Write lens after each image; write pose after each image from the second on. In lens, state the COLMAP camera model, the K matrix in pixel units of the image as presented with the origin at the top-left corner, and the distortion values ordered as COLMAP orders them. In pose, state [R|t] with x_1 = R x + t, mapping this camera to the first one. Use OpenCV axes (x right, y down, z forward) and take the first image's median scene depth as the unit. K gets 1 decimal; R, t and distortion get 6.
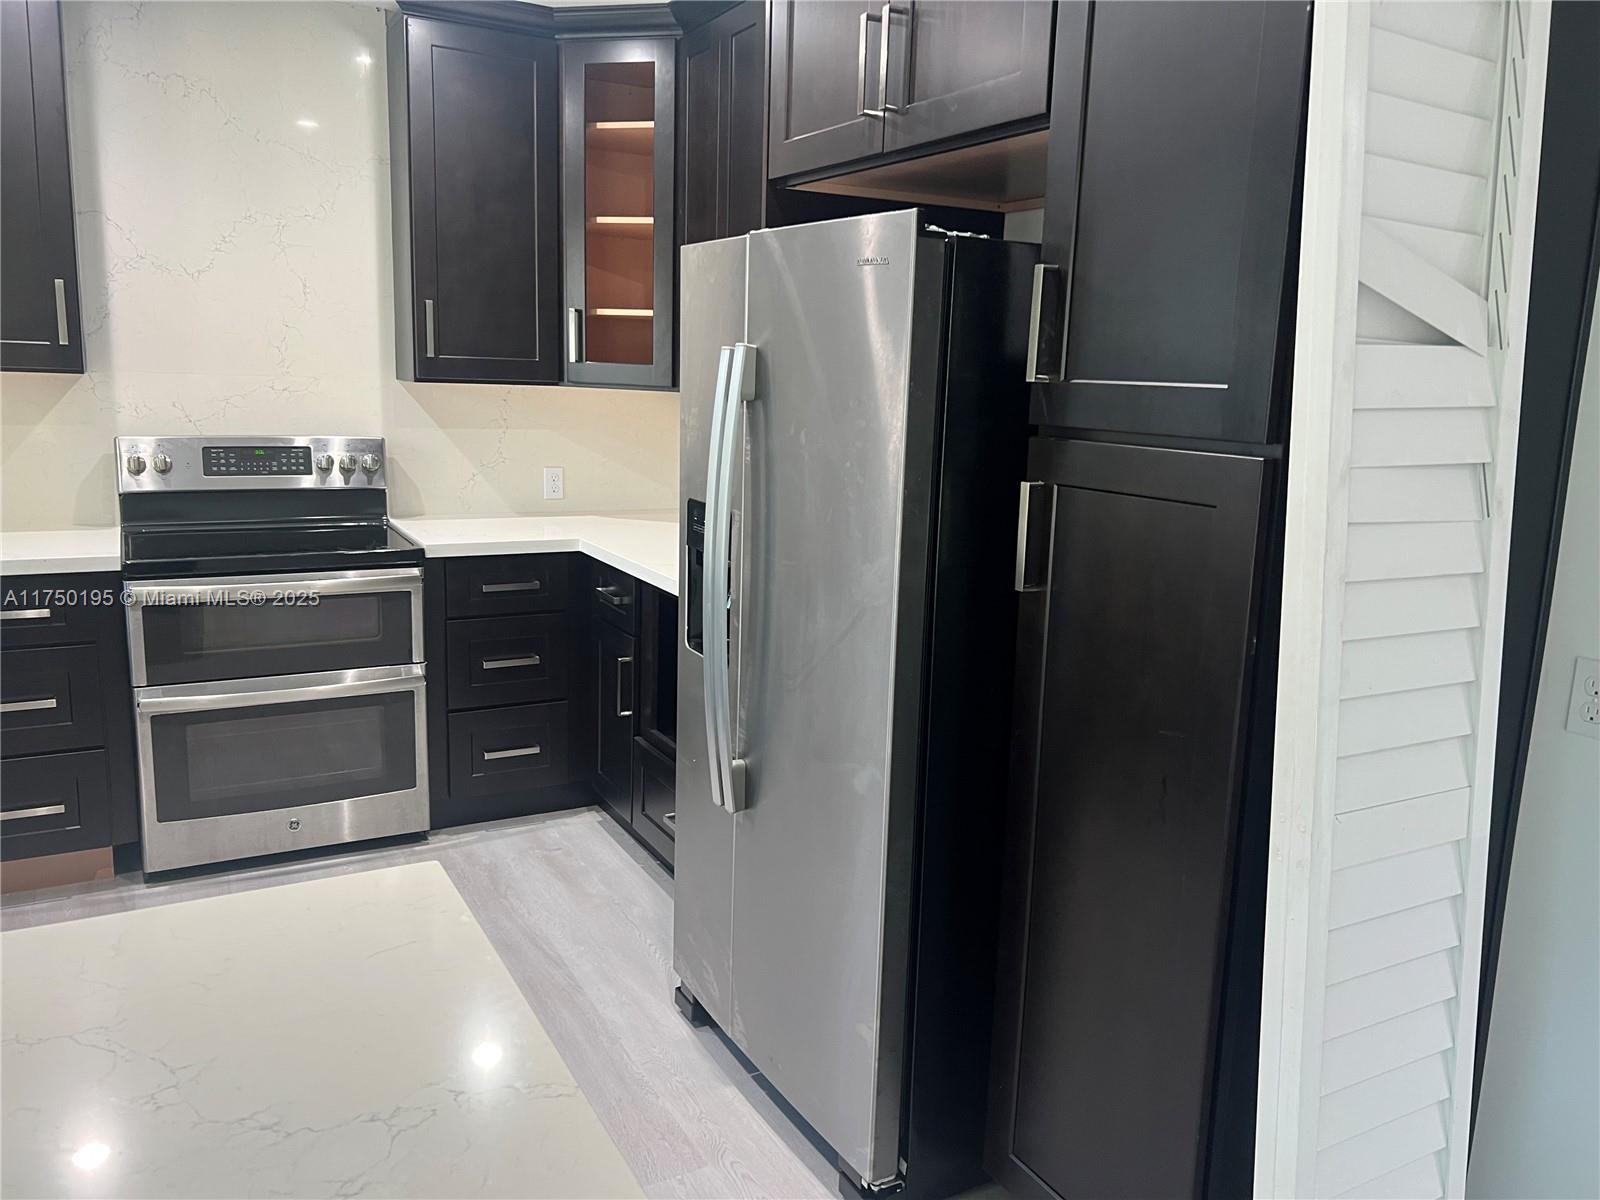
lens RADIAL K [[1208.1, 0, 811.3], [0, 1208.1, 584.2], [0, 0, 1]] dist [0.042390, -0.047076]
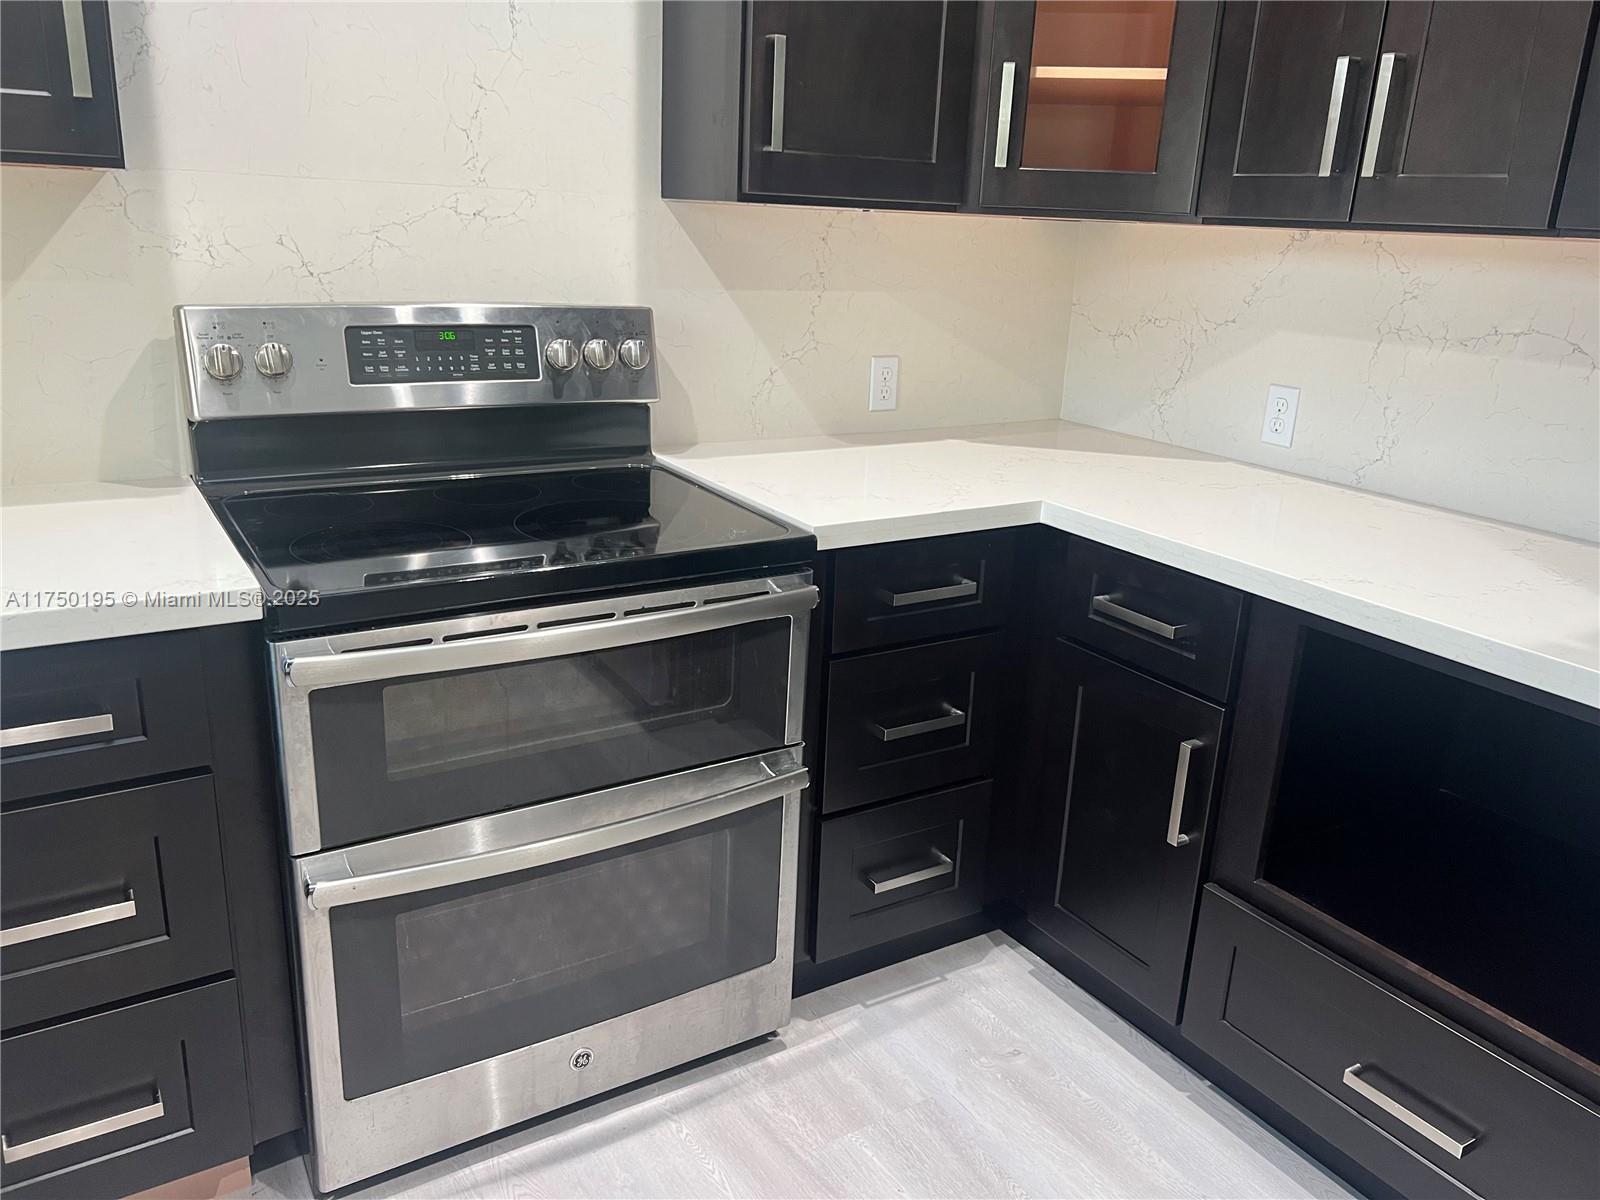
lens RADIAL K [[1208.1, 0, 812.9], [0, 1208.1, 593.3], [0, 0, 1]] dist [0.042390, -0.047076]
pose [[0.998188, -0.005650, 0.059912, -0.337834], [-0.002041, 0.991830, 0.127547, -0.067543], [-0.060143, -0.127438, 0.990021, 0.471251]]
